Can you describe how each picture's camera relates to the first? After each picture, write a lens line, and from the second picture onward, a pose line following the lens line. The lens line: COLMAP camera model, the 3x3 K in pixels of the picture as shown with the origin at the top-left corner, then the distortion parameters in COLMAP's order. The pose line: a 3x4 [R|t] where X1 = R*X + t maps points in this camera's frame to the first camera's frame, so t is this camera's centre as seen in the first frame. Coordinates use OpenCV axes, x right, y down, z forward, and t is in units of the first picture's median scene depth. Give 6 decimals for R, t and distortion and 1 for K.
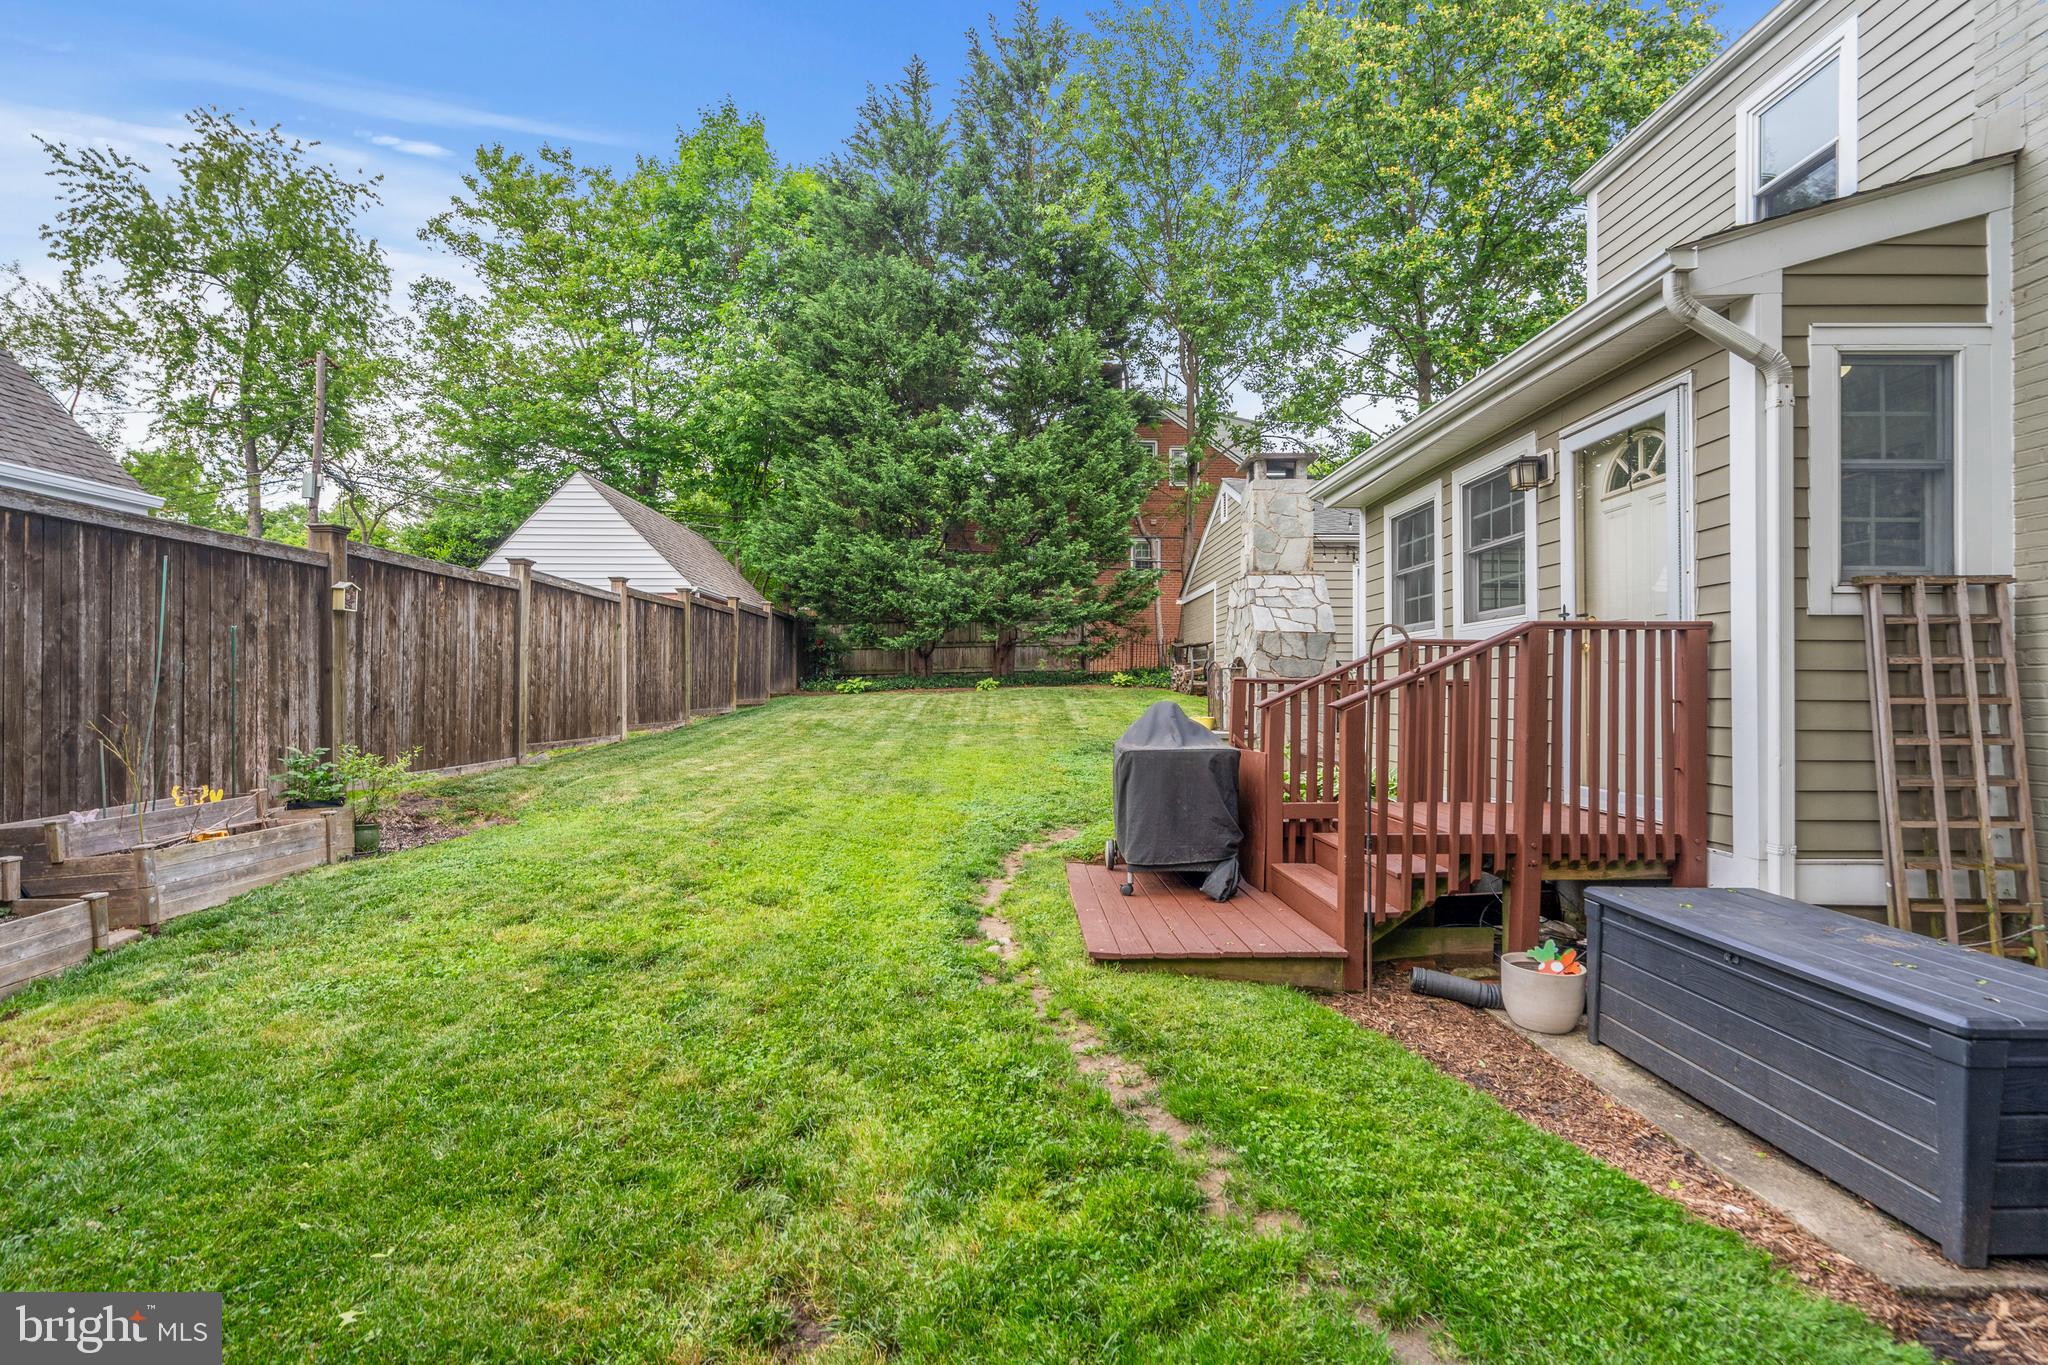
lens RADIAL K [[936.1, 0, 1019.3], [0, 936.1, 691.3], [0, 0, 1]] dist [-0.007262, 0.003161]
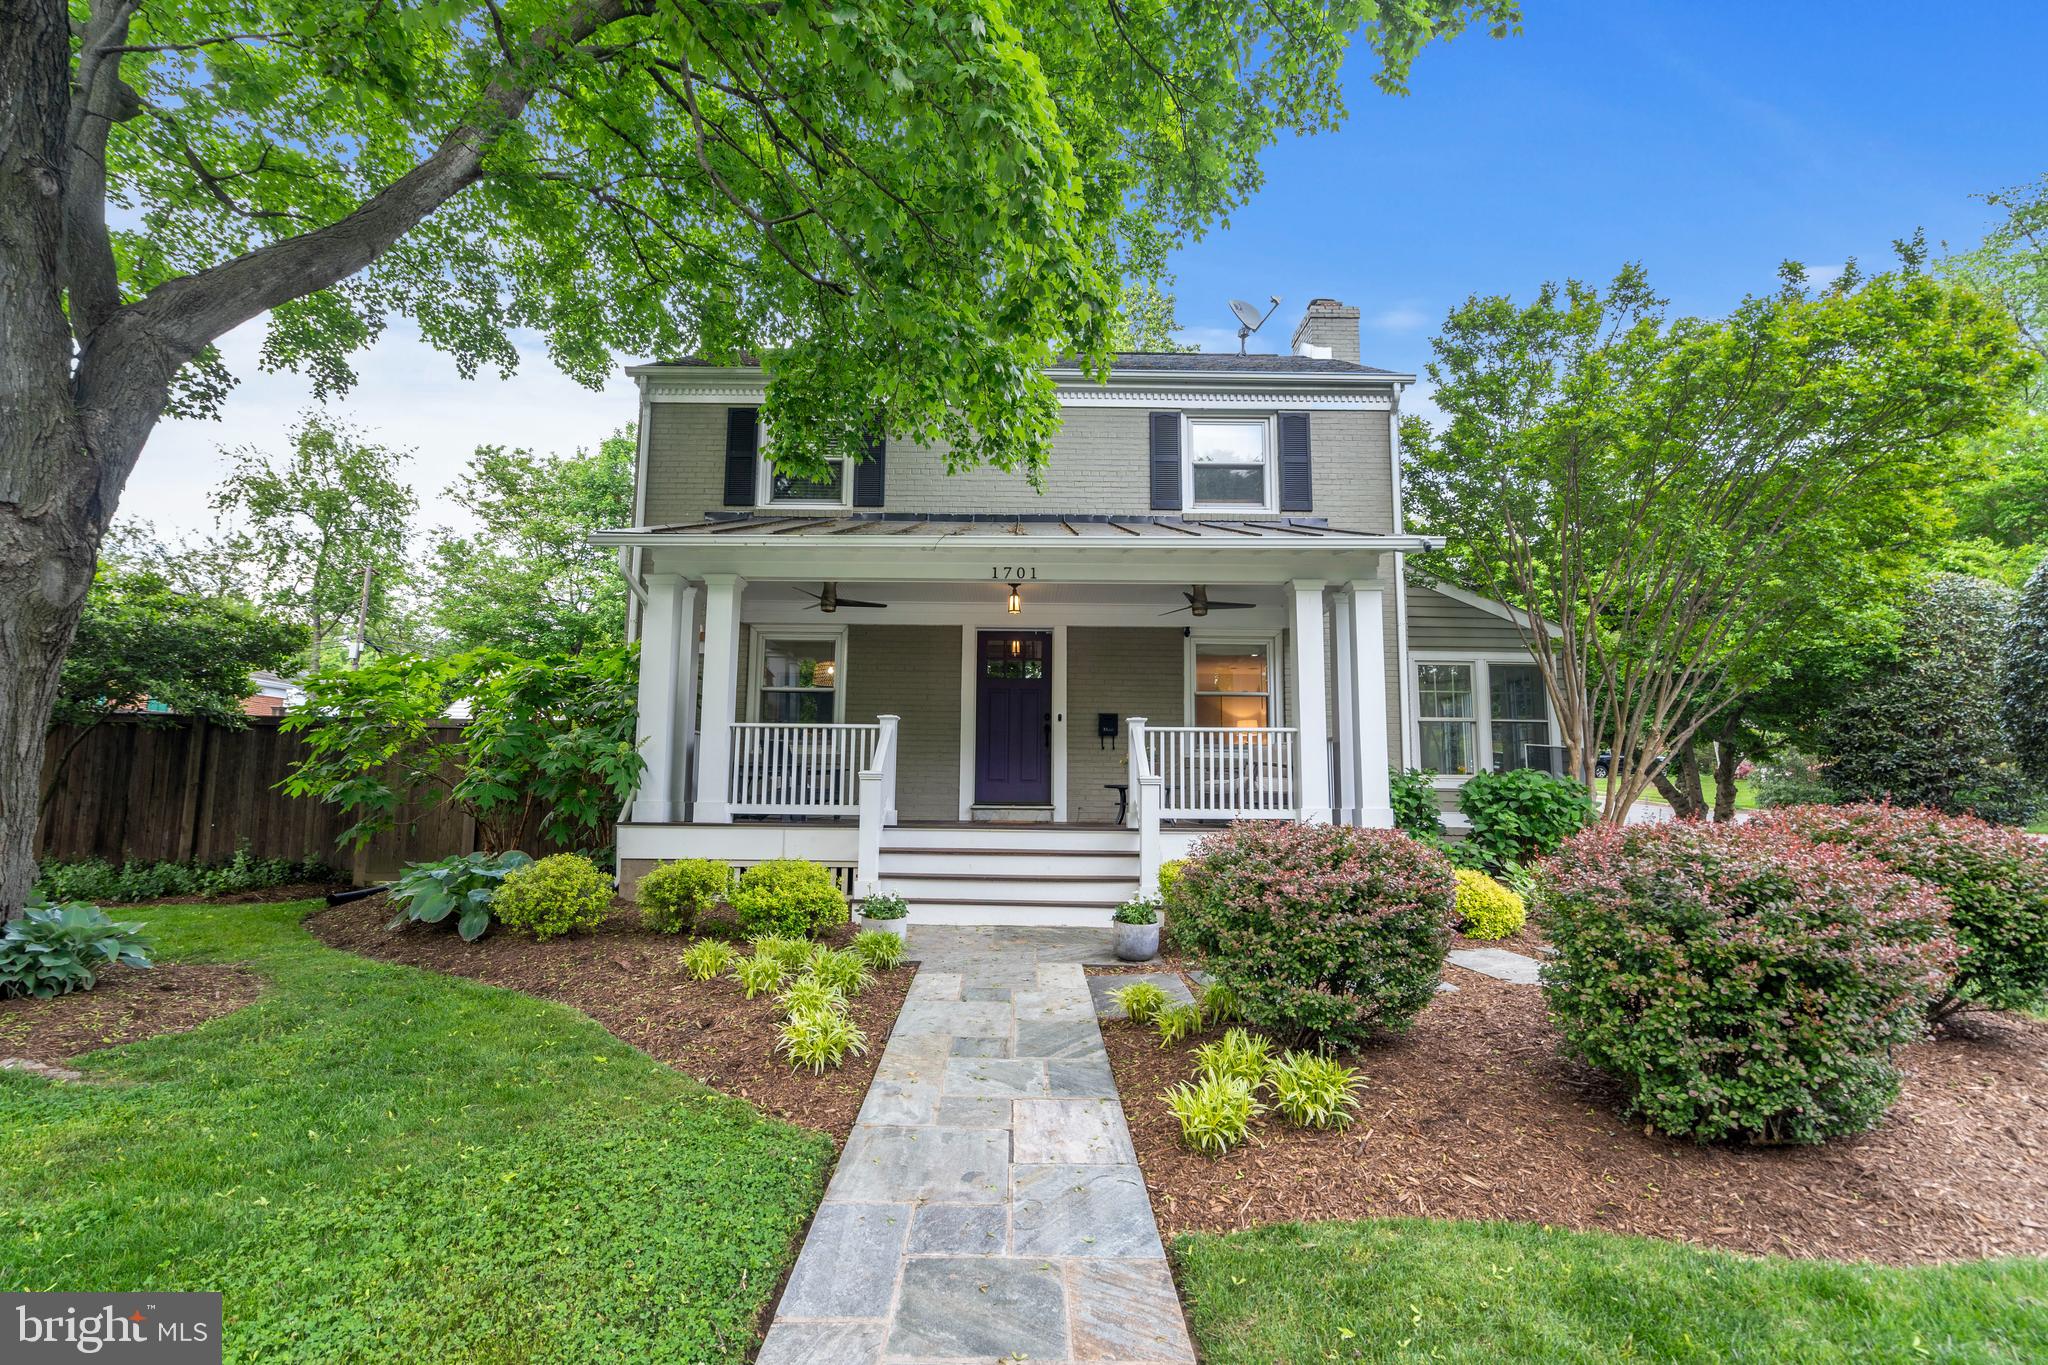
lens RADIAL K [[936.1, 0, 1027.9], [0, 936.1, 677.2], [0, 0, 1]] dist [-0.007262, 0.003161]
pose [[0.999995, 0.002204, -0.002334, 0.337621], [-0.002478, 0.992184, -0.124757, 0.017405], [0.002040, 0.124762, 0.992185, -0.495012]]
